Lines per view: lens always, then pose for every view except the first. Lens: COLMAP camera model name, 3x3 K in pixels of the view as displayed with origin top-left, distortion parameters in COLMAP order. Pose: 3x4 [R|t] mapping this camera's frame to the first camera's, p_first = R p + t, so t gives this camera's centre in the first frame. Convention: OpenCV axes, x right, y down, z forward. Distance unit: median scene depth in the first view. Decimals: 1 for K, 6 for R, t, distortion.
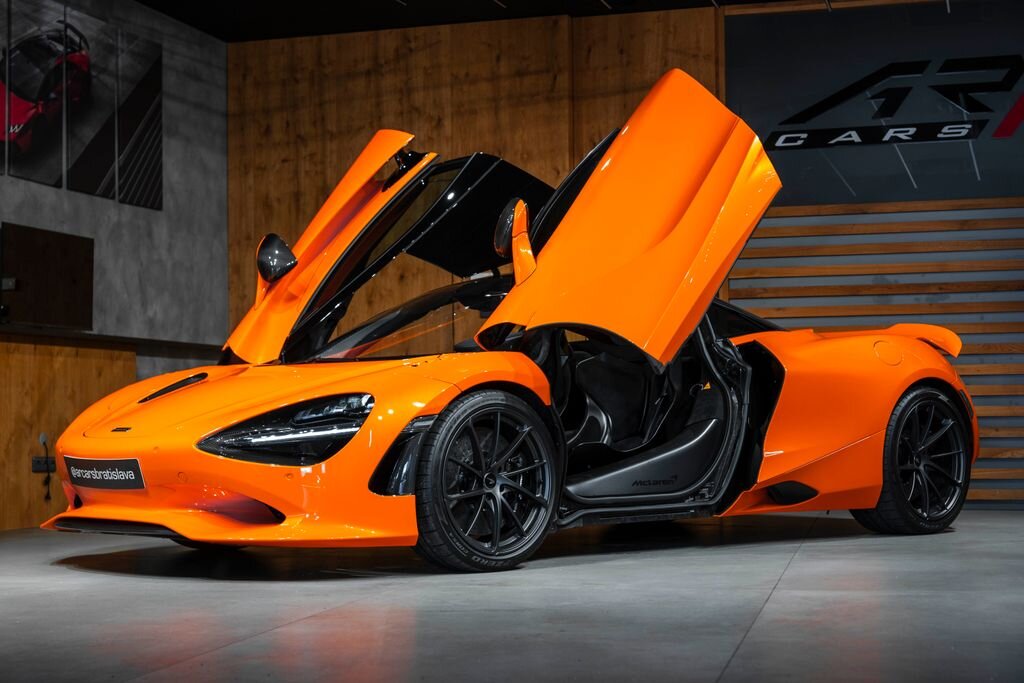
lens RADIAL K [[1780.6, 0, 511.2], [0, 1780.6, 343.9], [0, 0, 1]] dist [0.021452, 0.000000]
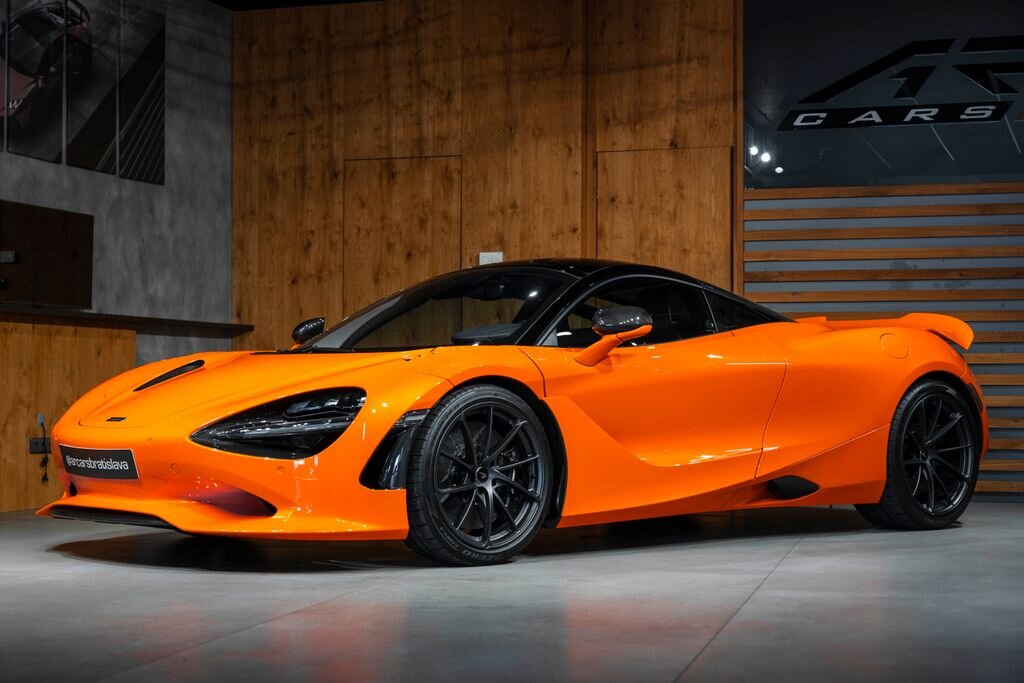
lens RADIAL K [[1898.9, 0, 512.8], [0, 1898.9, 342.6], [0, 0, 1]] dist [0.019447, 0.000000]
pose [[0.999811, 0.011194, -0.015871, 0.013825], [-0.010880, 0.999746, 0.019747, -0.012173], [0.016088, -0.019570, 0.999679, -0.042932]]
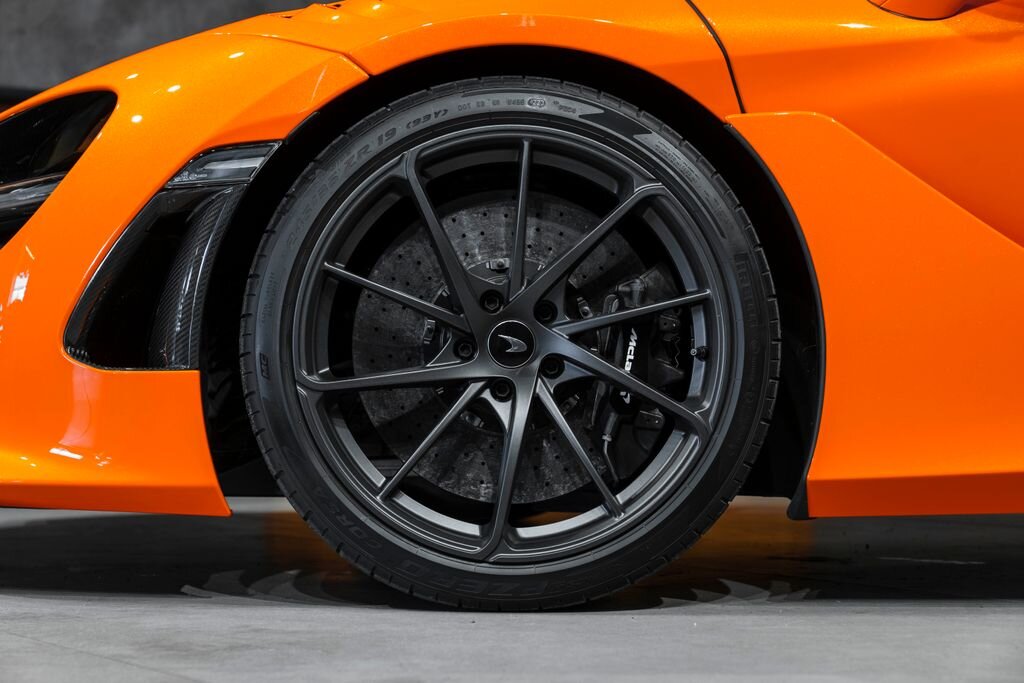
lens RADIAL K [[2020.3, 0, 512.5], [0, 2020.3, 339.0], [0, 0, 1]] dist [0.025787, 0.000000]
pose [[0.750959, -0.000240, -0.660349, 0.157663], [0.011720, 0.999847, 0.012965, 0.046141], [0.660245, -0.017476, 0.750847, 0.460569]]
